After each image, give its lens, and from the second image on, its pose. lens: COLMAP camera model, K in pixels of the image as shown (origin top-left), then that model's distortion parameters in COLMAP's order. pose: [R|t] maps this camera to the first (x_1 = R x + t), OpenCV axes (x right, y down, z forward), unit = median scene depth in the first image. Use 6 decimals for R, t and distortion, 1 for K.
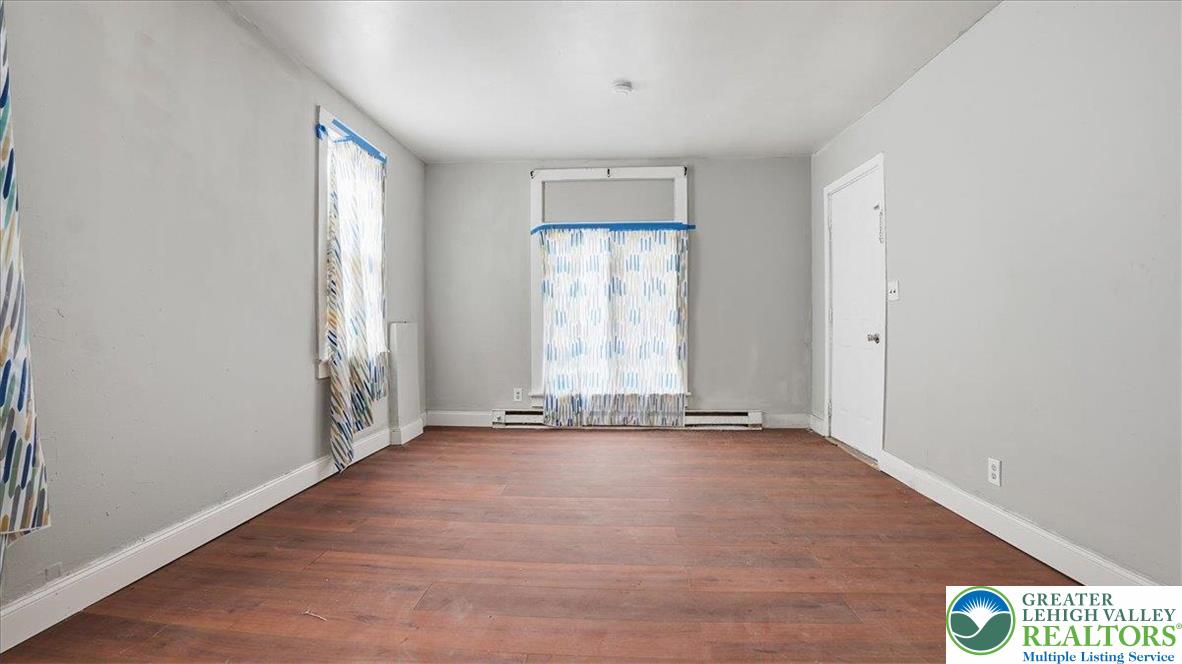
lens RADIAL K [[528.2, 0, 585.7], [0, 528.2, 330.7], [0, 0, 1]] dist [-0.074391, 0.019189]
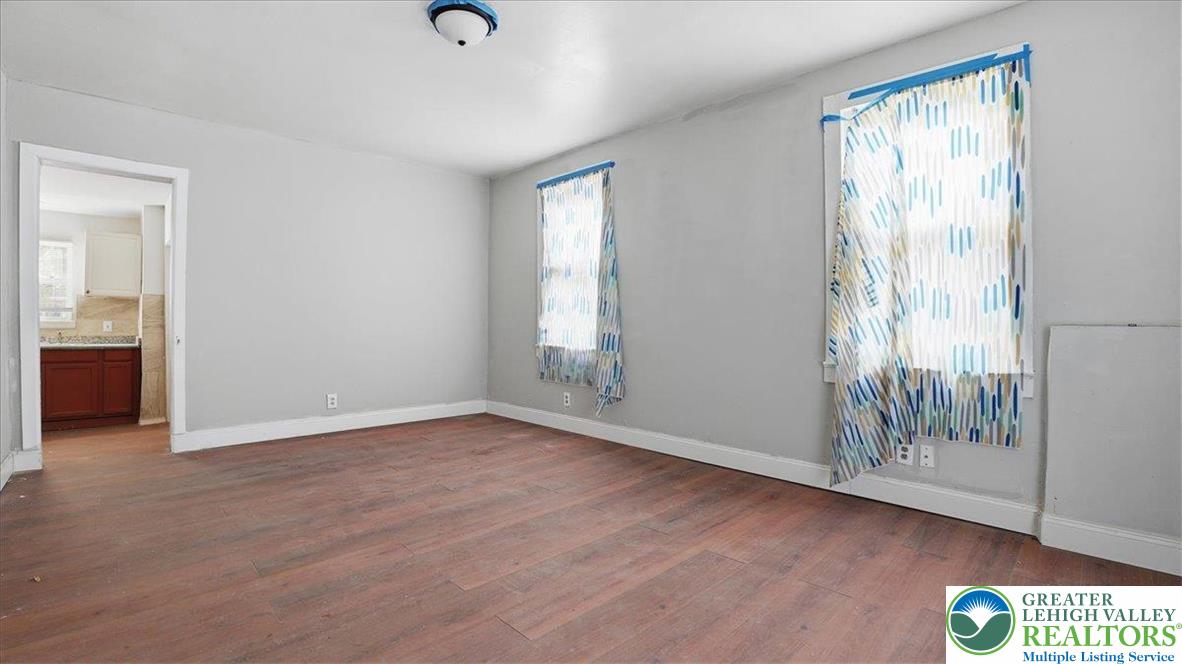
lens RADIAL K [[528.2, 0, 585.7], [0, 528.2, 330.7], [0, 0, 1]] dist [-0.074391, 0.019189]
pose [[-0.682858, 0.009811, -0.730485, 0.324554], [-0.019226, 0.999322, 0.031394, -0.015569], [0.730298, 0.035482, -0.682207, 0.887451]]
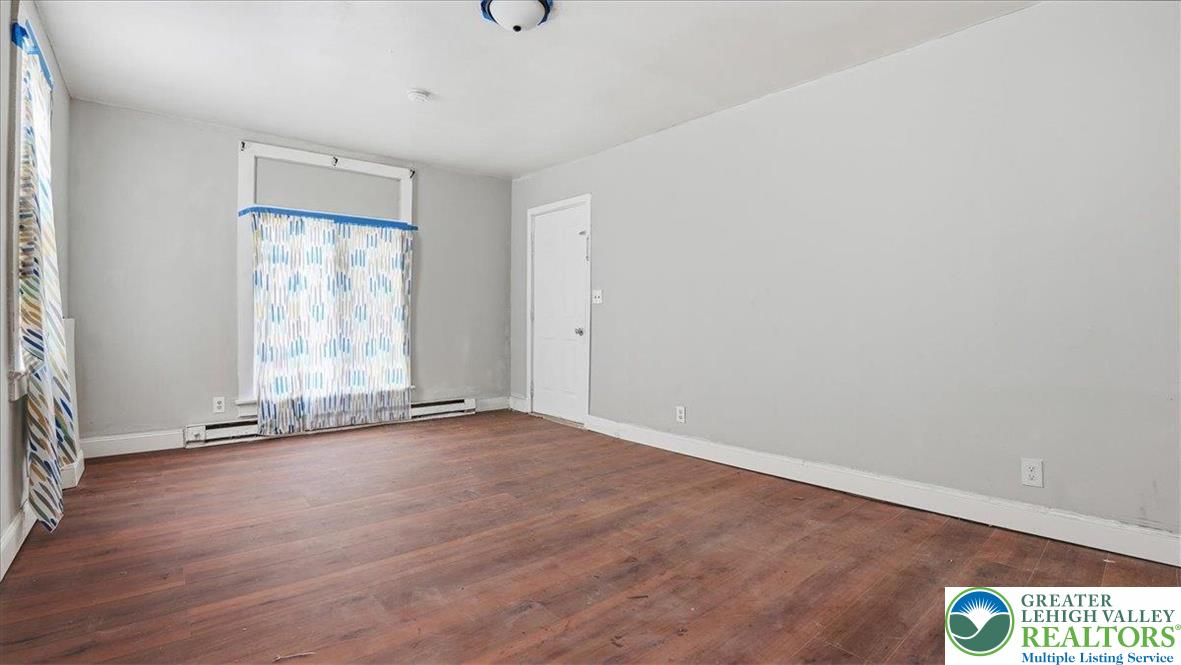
lens RADIAL K [[527.7, 0, 585.2], [0, 527.7, 331.2], [0, 0, 1]] dist [-0.074391, 0.019189]
pose [[0.717976, -0.011213, 0.695978, -0.283462], [0.005772, 0.999932, 0.010156, -0.000185], [-0.696044, -0.003274, 0.717992, 0.013205]]
